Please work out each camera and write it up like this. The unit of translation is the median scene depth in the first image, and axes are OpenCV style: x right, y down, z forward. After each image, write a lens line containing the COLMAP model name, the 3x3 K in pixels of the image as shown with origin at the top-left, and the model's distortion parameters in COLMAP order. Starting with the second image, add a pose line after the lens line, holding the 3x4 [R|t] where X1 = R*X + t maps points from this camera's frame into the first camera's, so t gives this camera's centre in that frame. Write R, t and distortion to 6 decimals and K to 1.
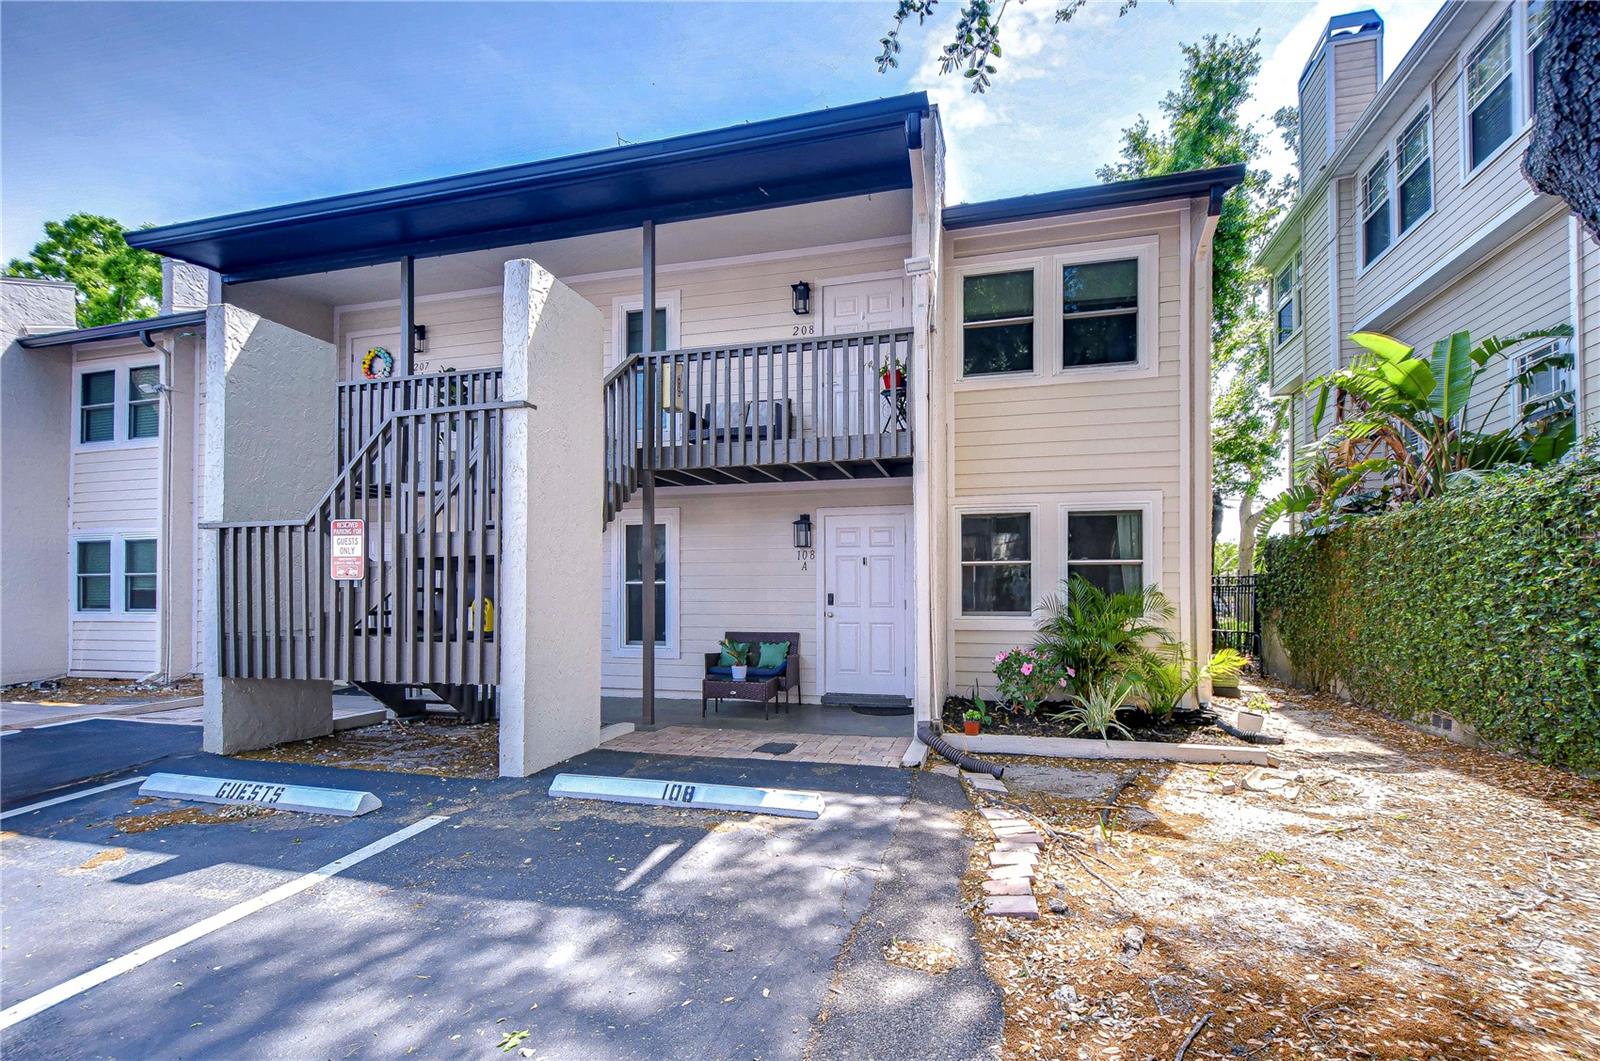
lens RADIAL K [[713.5, 0, 800.9], [0, 713.5, 581.6], [0, 0, 1]] dist [0.007416, -0.003566]
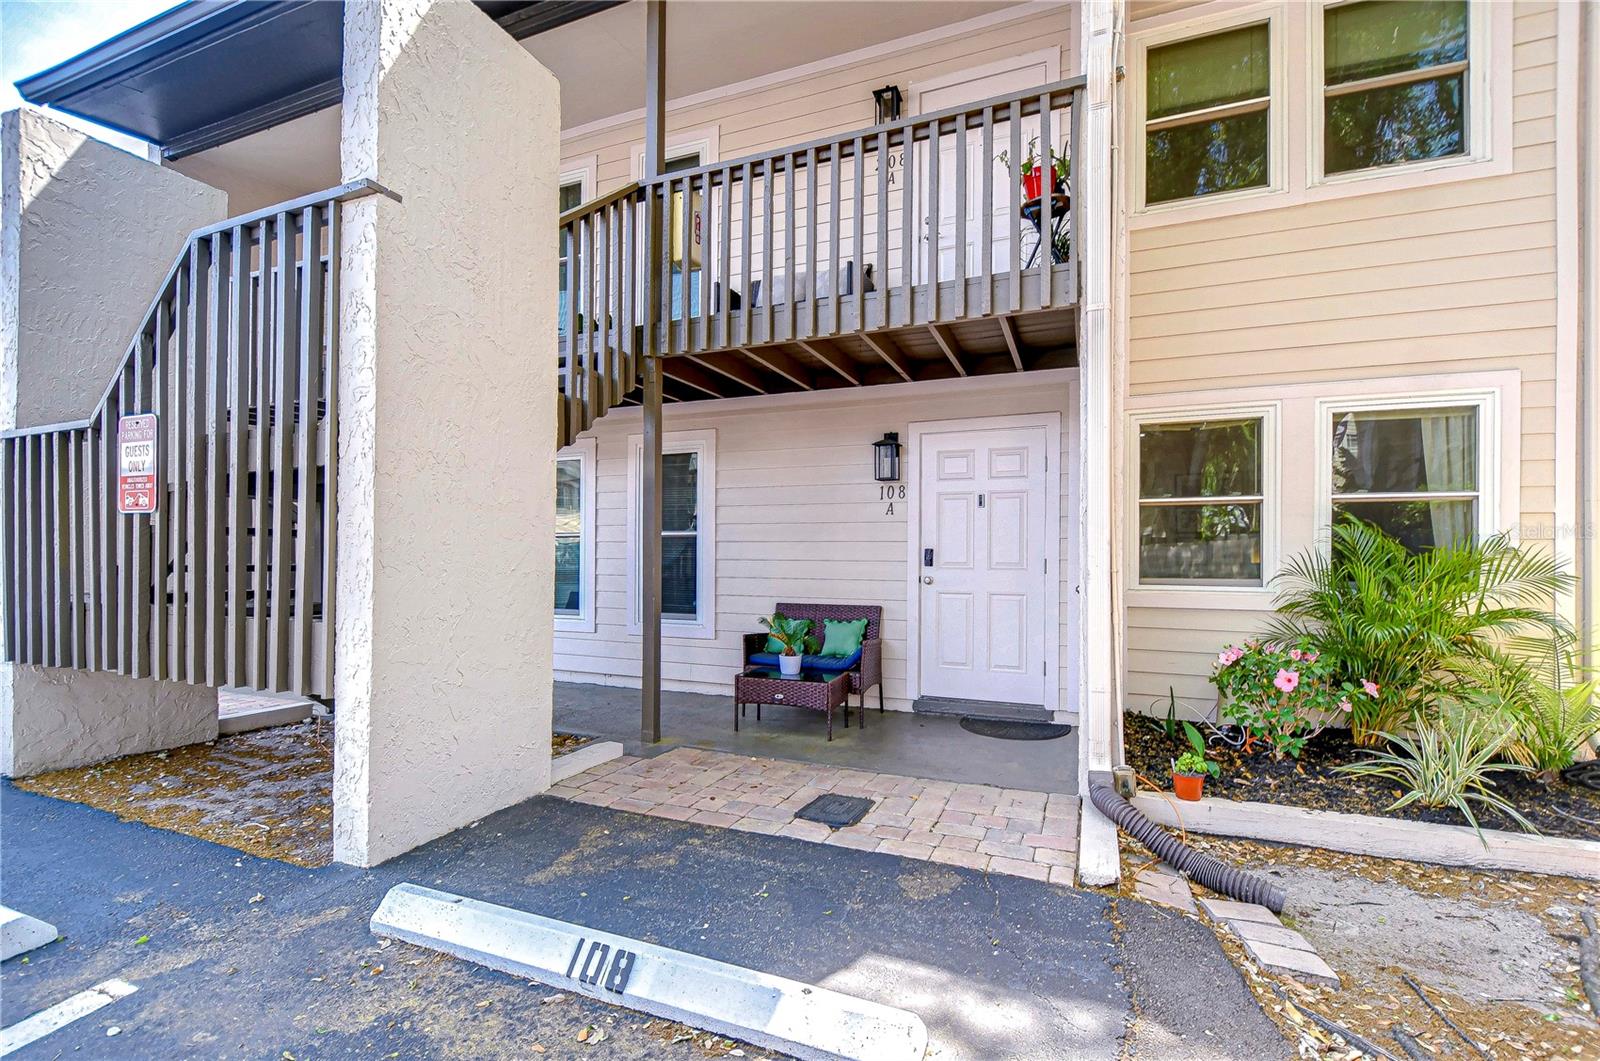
lens RADIAL K [[713.5, 0, 795.4], [0, 713.5, 552.4], [0, 0, 1]] dist [0.007416, -0.003566]
pose [[0.991267, 0.007026, -0.131681, 0.006523], [-0.006086, 0.999953, 0.007538, 0.018248], [0.131728, -0.006671, 0.991263, 0.366000]]
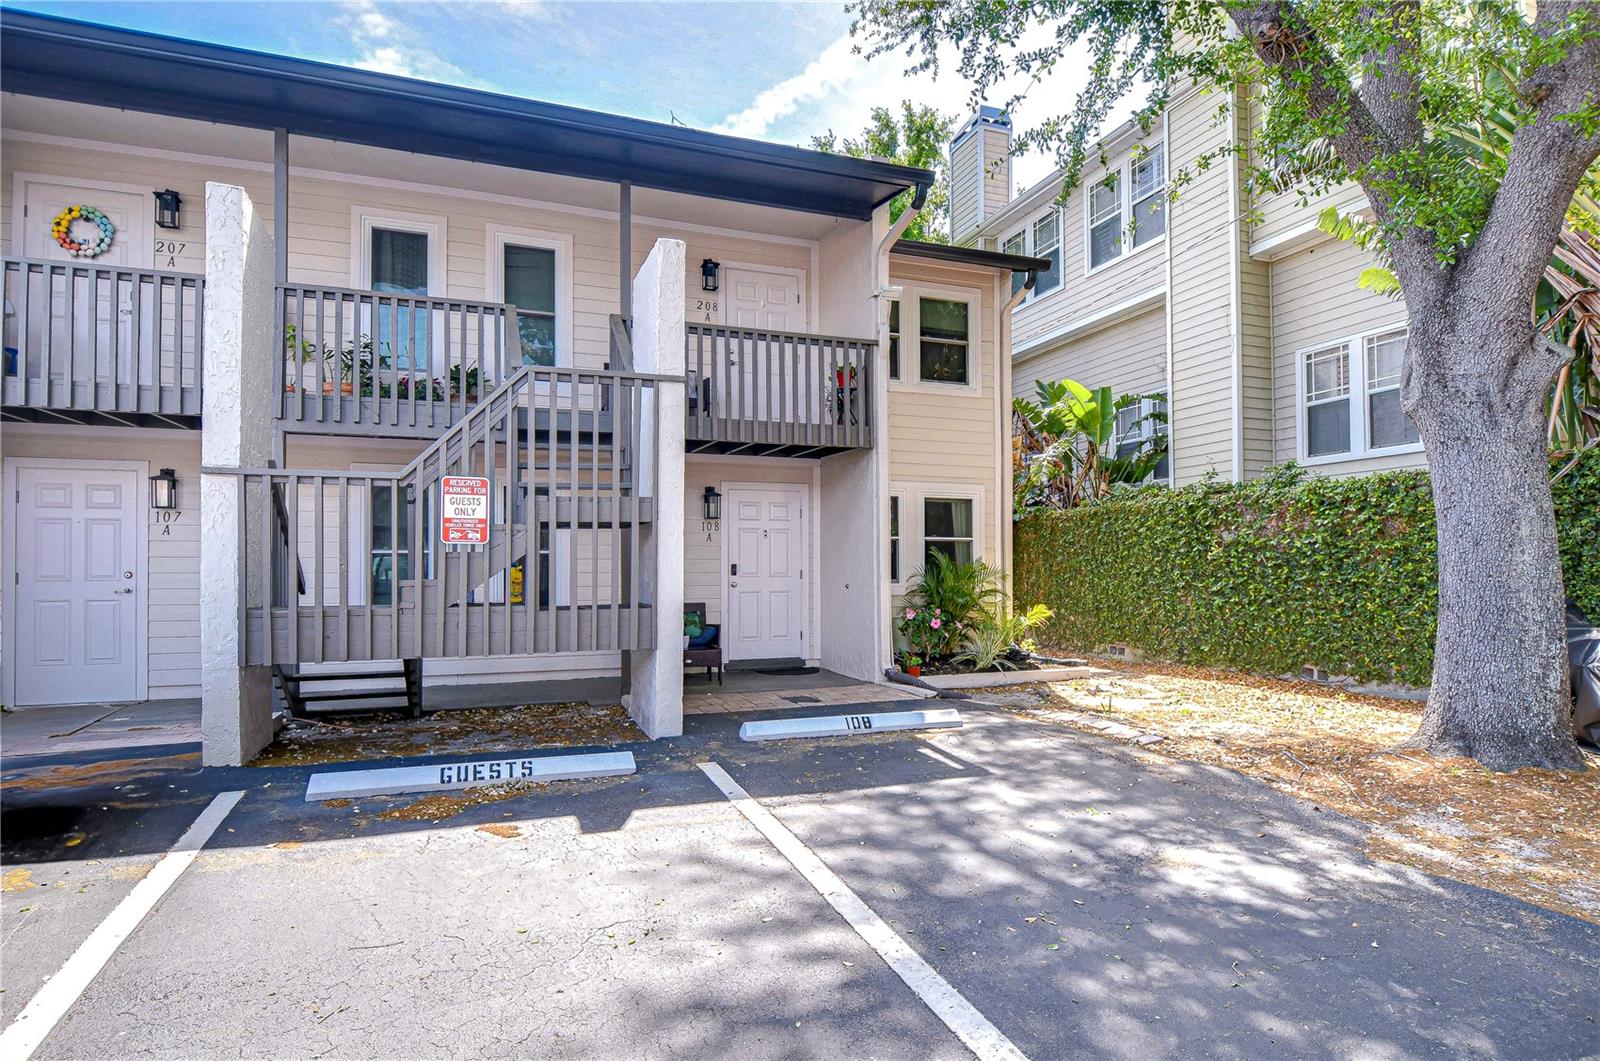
lens RADIAL K [[877.8, 0, 777.5], [0, 877.8, 552.9], [0, 0, 1]] dist [-0.000050, -0.000522]
pose [[0.820678, 0.009880, 0.571306, -0.743251], [-0.007017, 0.999949, -0.007213, 0.010564], [-0.571348, 0.001911, 0.820705, -0.101018]]
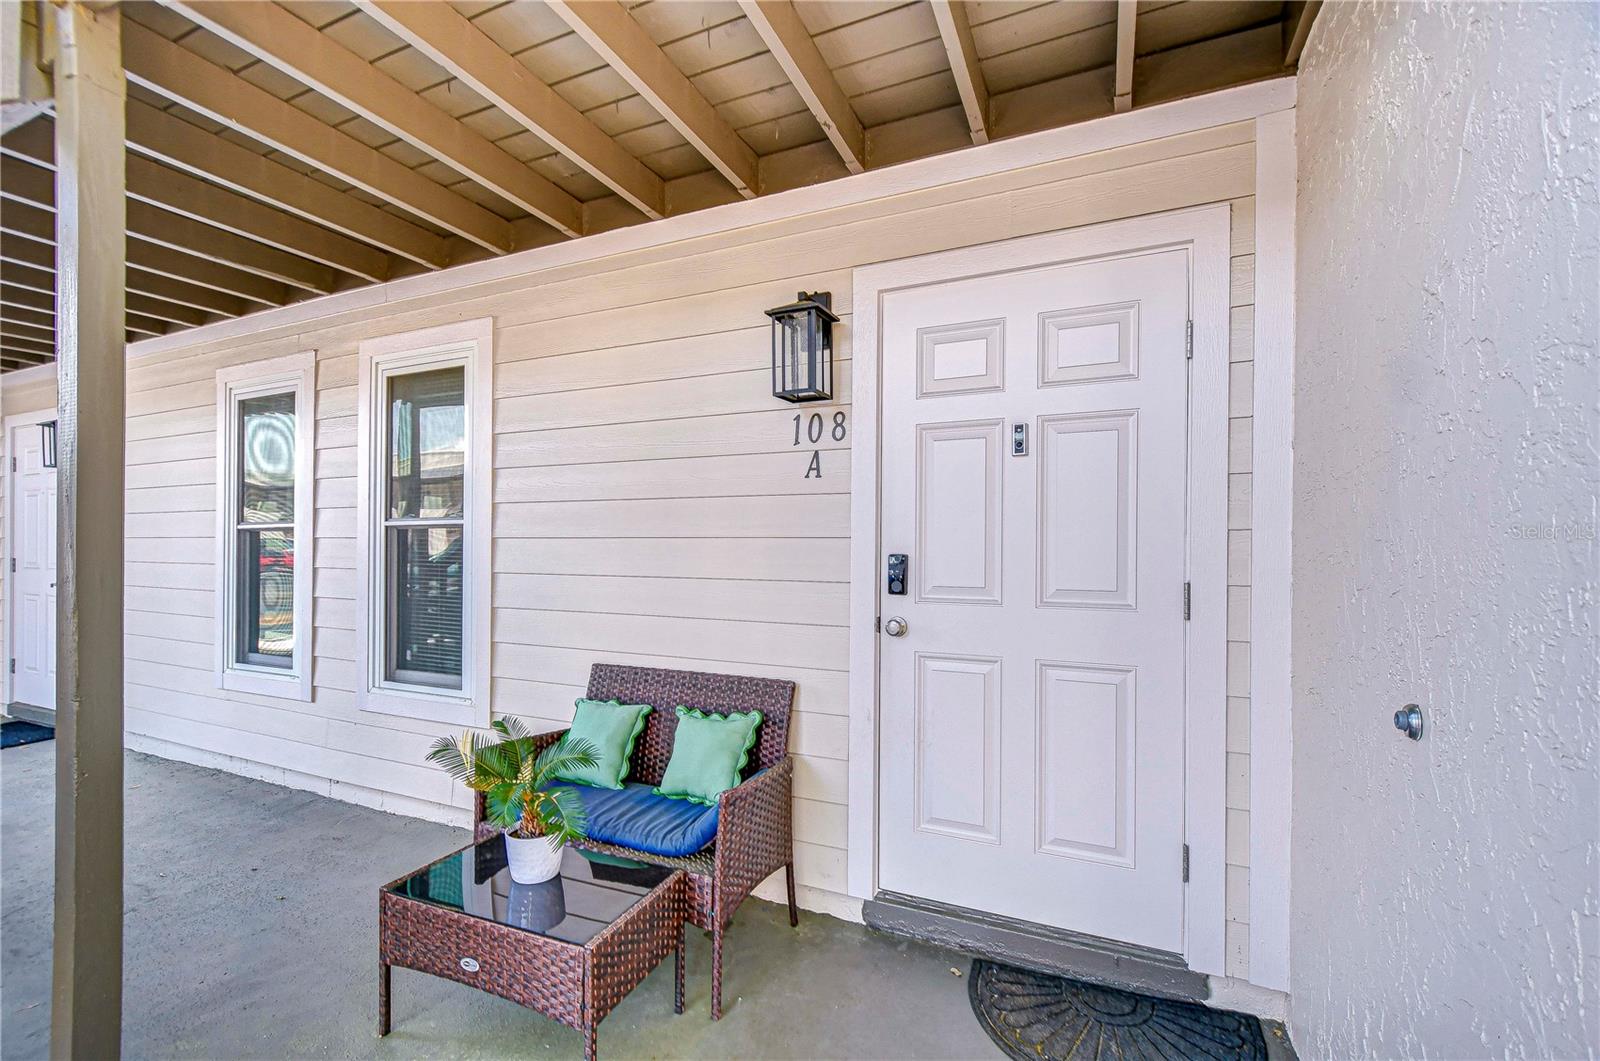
lens RADIAL K [[713.5, 0, 800.8], [0, 713.5, 544.6], [0, 0, 1]] dist [0.007416, -0.003566]
pose [[0.987614, 0.005486, -0.156807, 0.056457], [-0.004160, 0.999953, 0.008786, 0.011562], [0.156848, -0.008024, 0.987590, 0.822778]]
